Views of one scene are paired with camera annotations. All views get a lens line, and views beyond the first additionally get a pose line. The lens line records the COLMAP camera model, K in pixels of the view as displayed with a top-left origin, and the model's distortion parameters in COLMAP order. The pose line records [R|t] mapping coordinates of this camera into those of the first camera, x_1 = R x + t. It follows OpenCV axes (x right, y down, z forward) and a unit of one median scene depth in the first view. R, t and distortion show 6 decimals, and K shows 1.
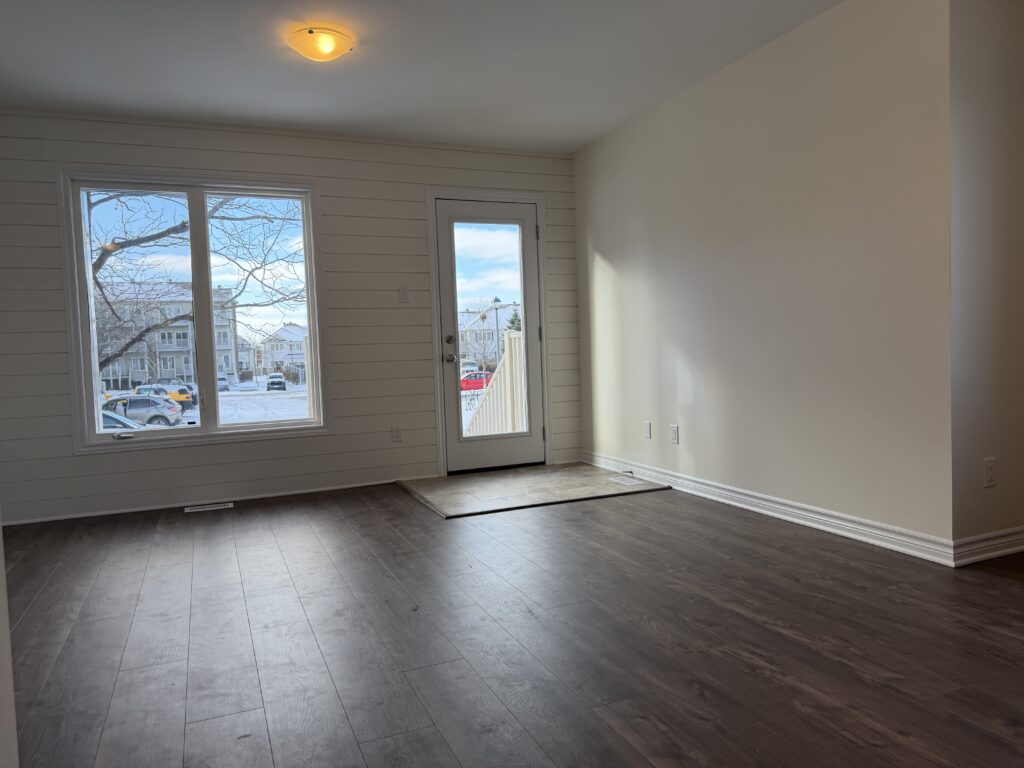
lens RADIAL K [[717.4, 0, 514.1], [0, 717.4, 390.2], [0, 0, 1]] dist [0.058612, -0.070375]
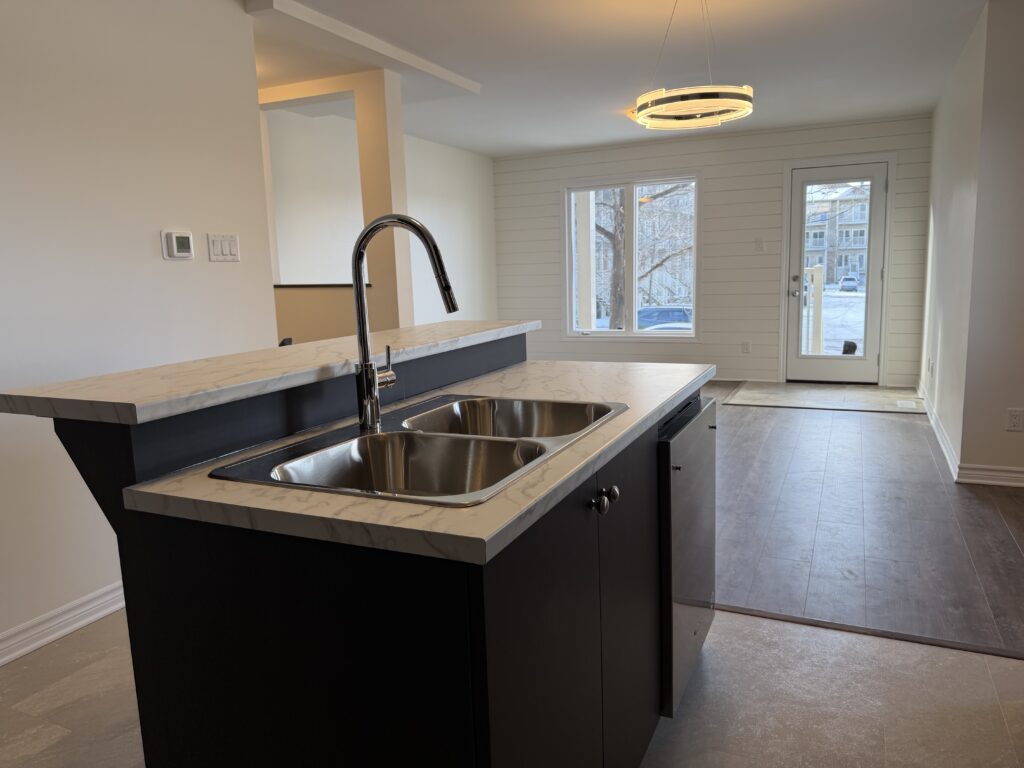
lens RADIAL K [[717.4, 0, 503.7], [0, 717.4, 379.3], [0, 0, 1]] dist [0.058612, -0.070375]
pose [[0.660906, 0.129071, -0.739286, 0.558929], [-0.035629, 0.989385, 0.140884, -0.056553], [0.749622, -0.066771, 0.658489, -0.270573]]
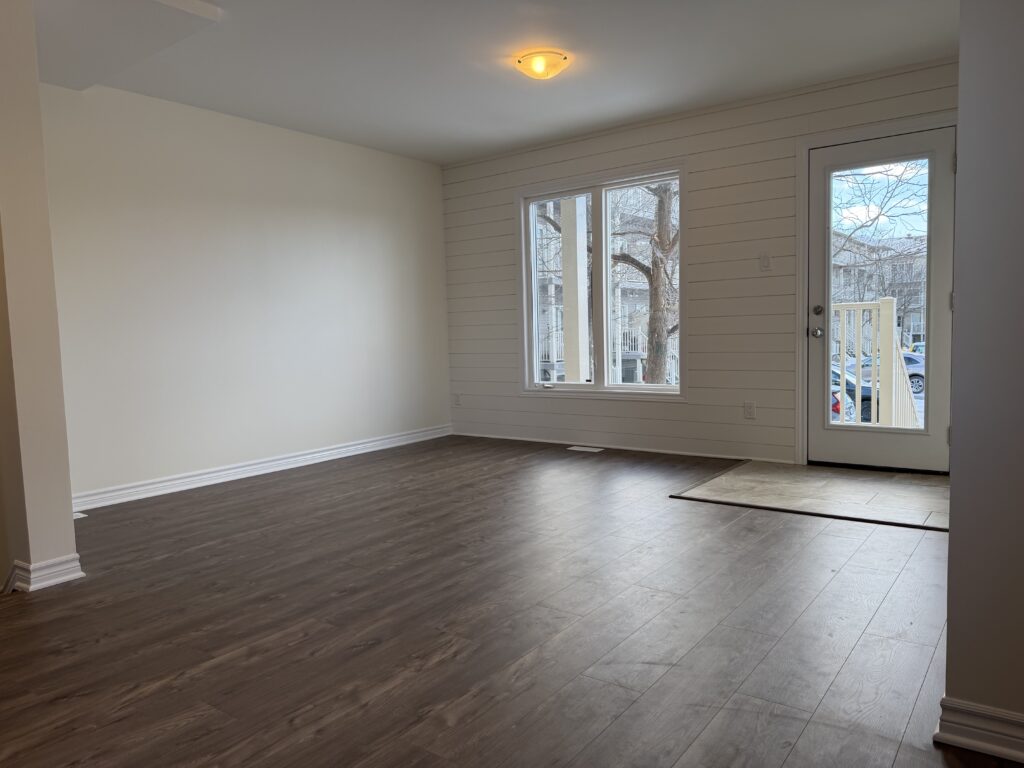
lens RADIAL K [[717.4, 0, 504.2], [0, 717.4, 388.5], [0, 0, 1]] dist [0.058612, -0.070375]
pose [[0.499015, 0.092082, -0.861687, 0.492302], [-0.040782, 0.995732, 0.082789, -0.033799], [0.865633, -0.006172, 0.500641, 0.235421]]
